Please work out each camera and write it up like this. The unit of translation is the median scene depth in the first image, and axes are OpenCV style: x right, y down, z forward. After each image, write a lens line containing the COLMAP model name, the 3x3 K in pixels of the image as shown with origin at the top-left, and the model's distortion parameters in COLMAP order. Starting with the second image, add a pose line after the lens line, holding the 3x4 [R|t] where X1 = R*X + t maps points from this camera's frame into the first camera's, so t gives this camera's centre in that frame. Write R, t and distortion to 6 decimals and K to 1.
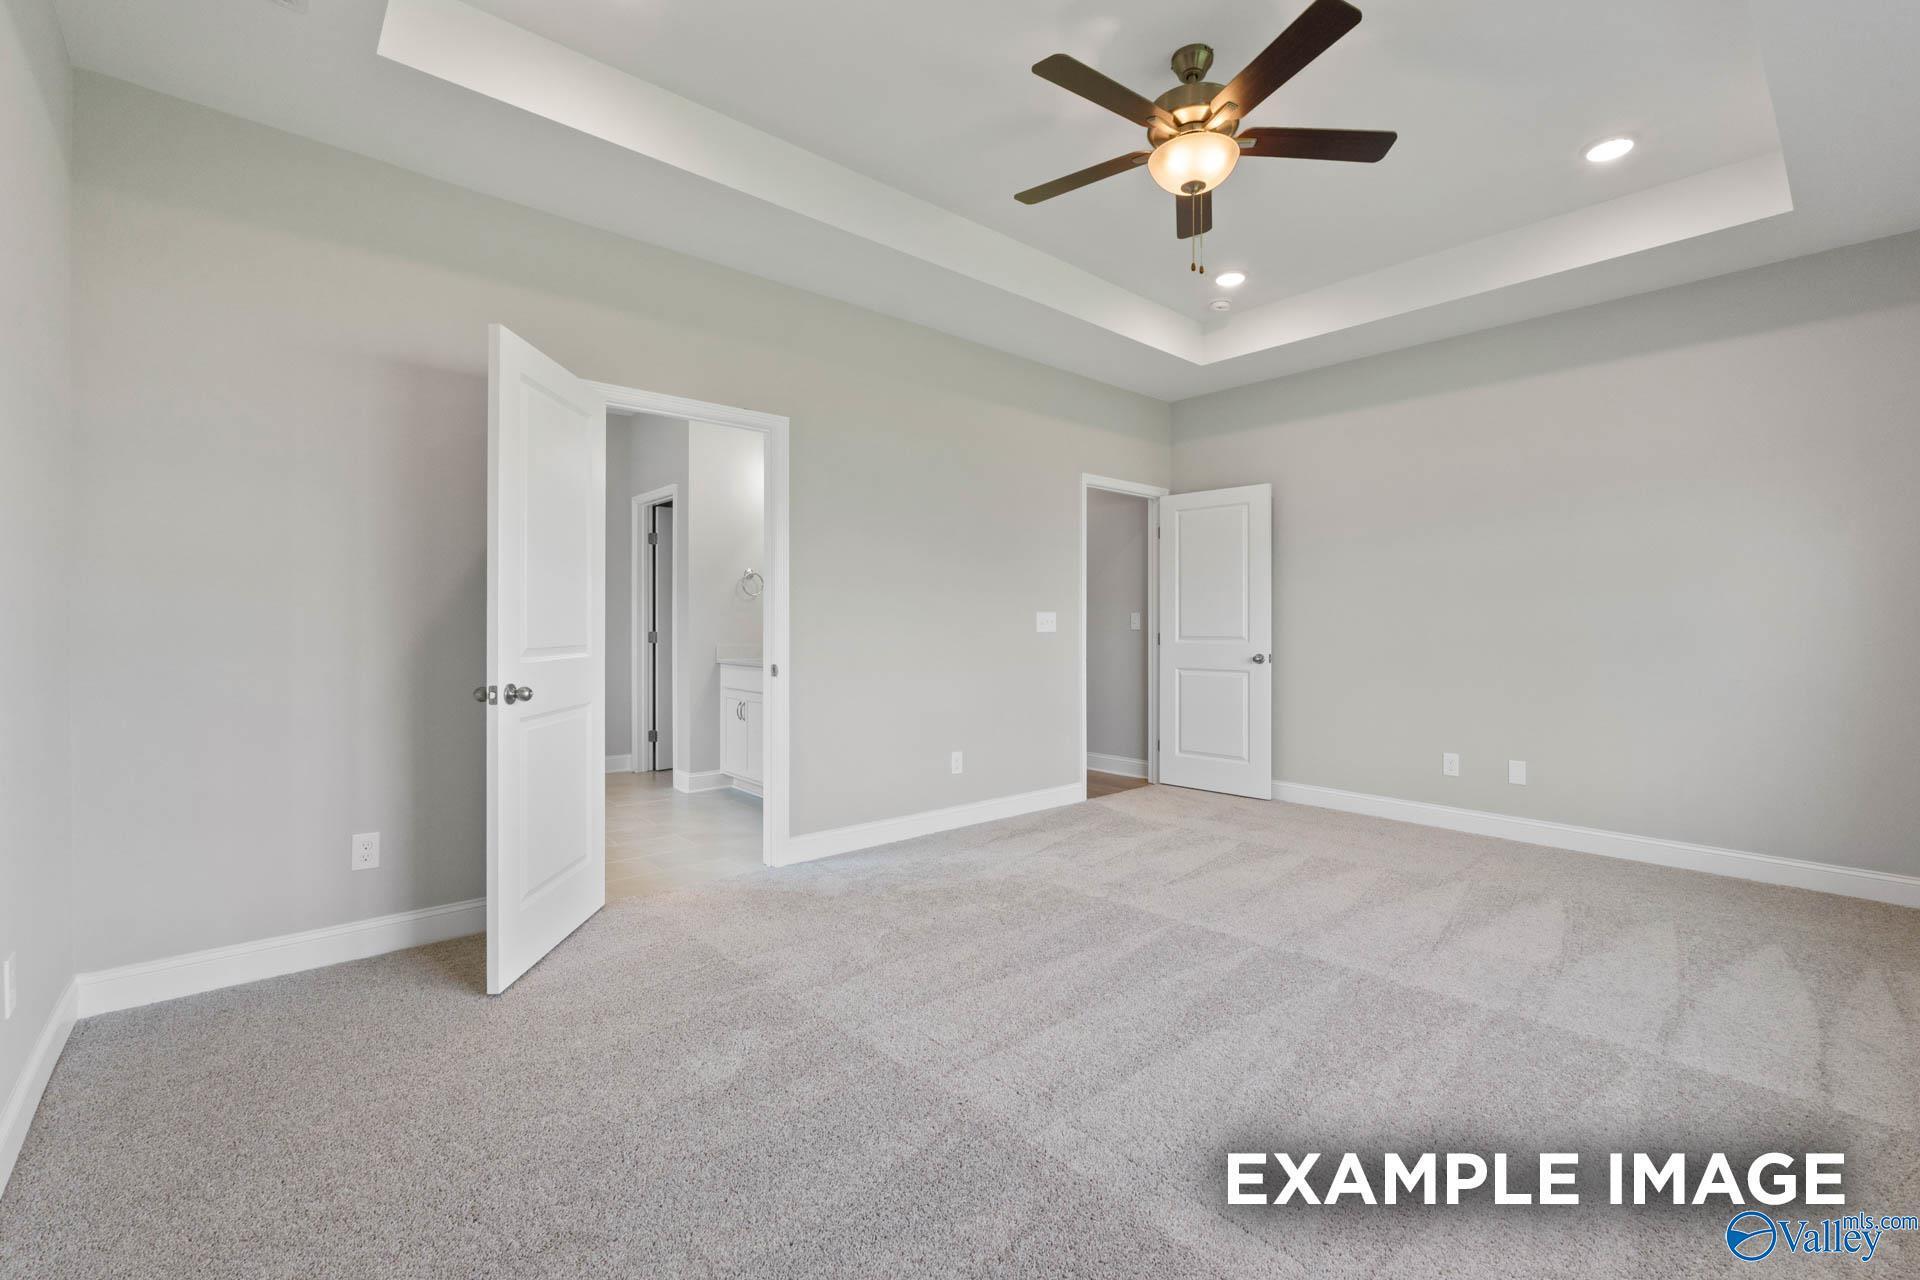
lens RADIAL K [[816.2, 0, 958.3], [0, 816.2, 631.6], [0, 0, 1]] dist [0.001896, 0.000072]
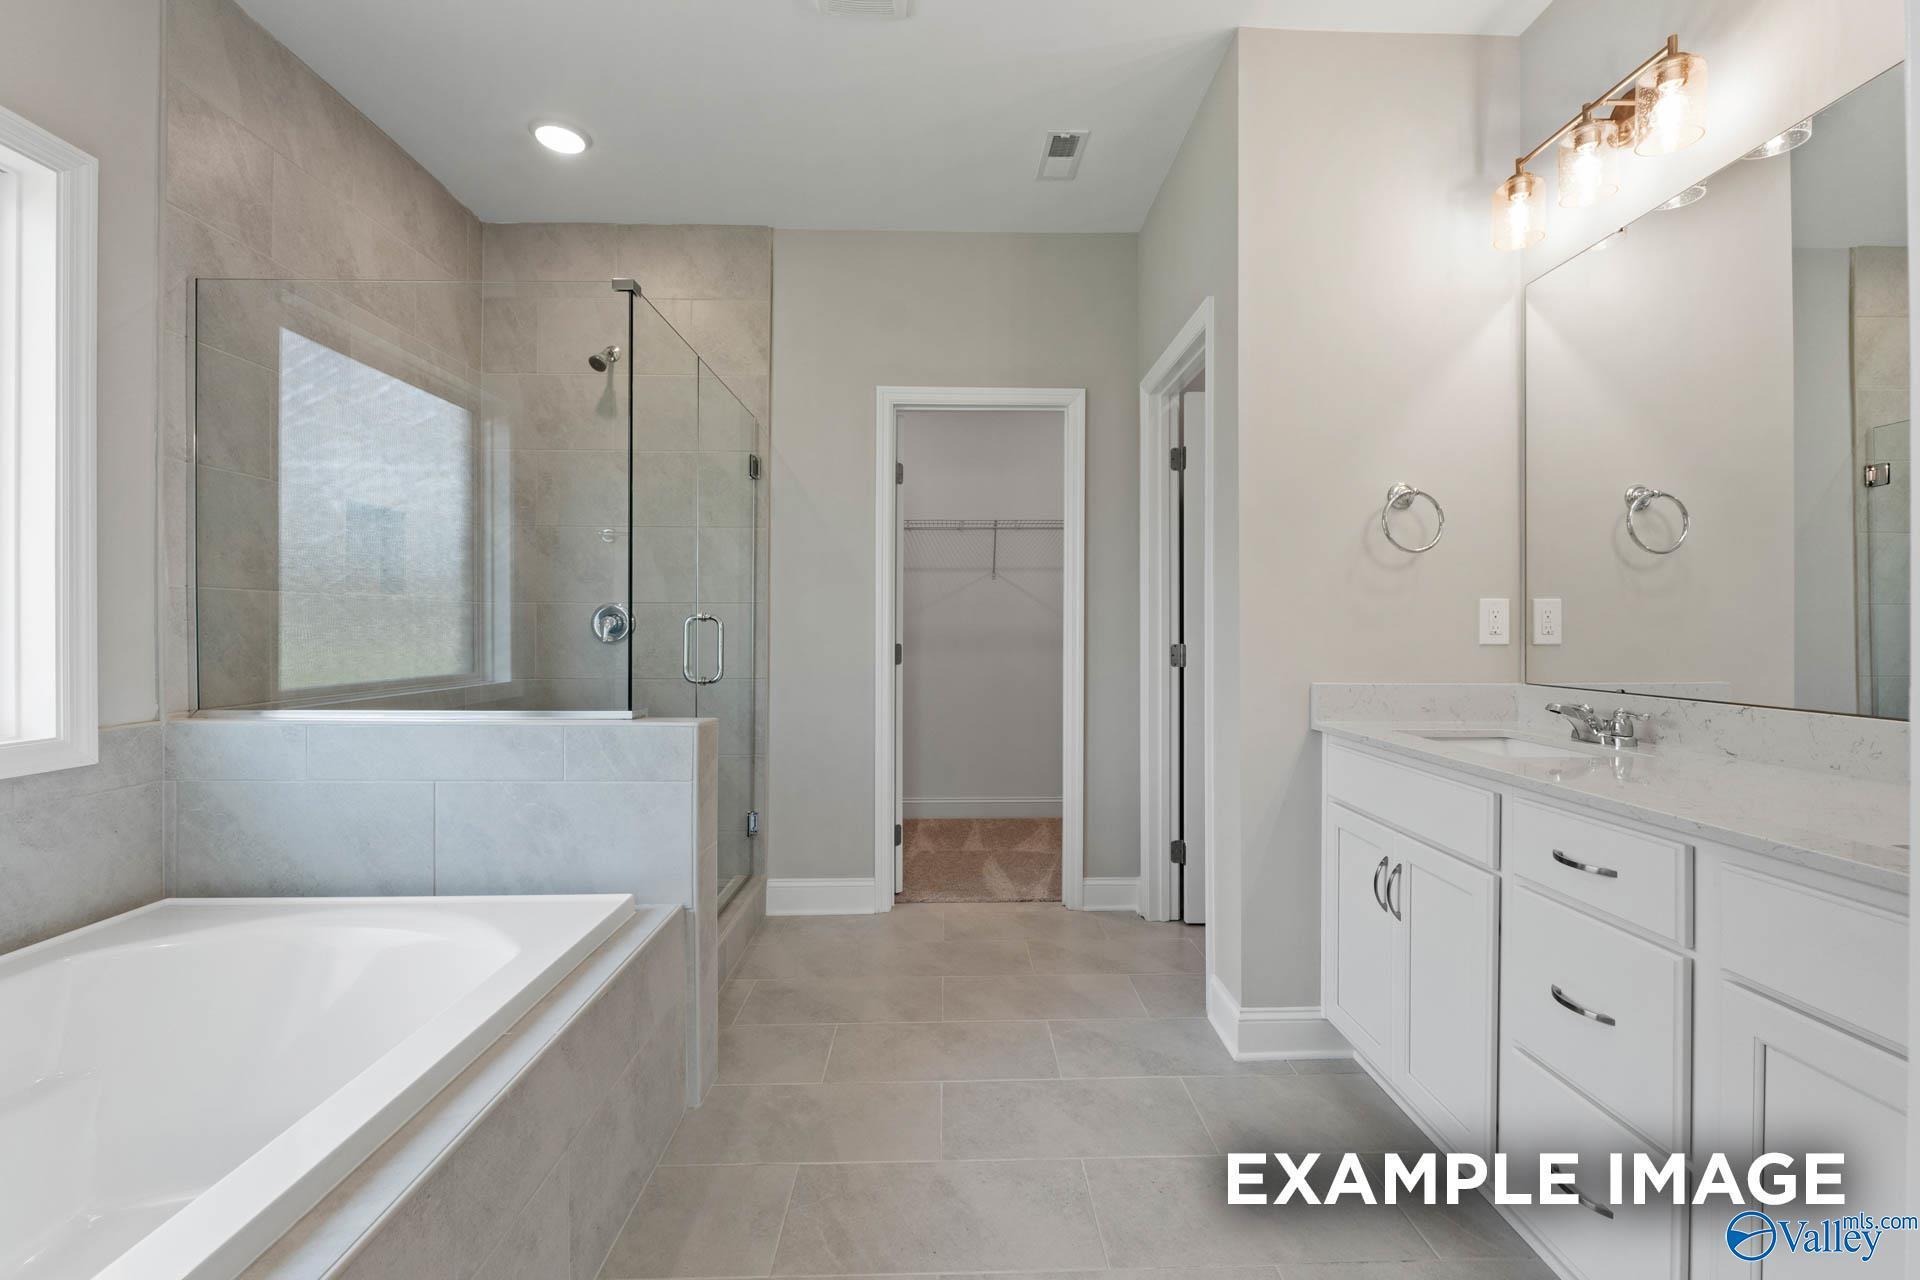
lens RADIAL K [[816.2, 0, 958.3], [0, 816.2, 631.6], [0, 0, 1]] dist [0.001896, 0.000072]
pose [[0.769797, -0.005970, -0.638261, -0.177898], [0.004819, 0.999982, -0.003542, -0.007526], [0.638270, -0.000350, 0.769812, 0.596013]]
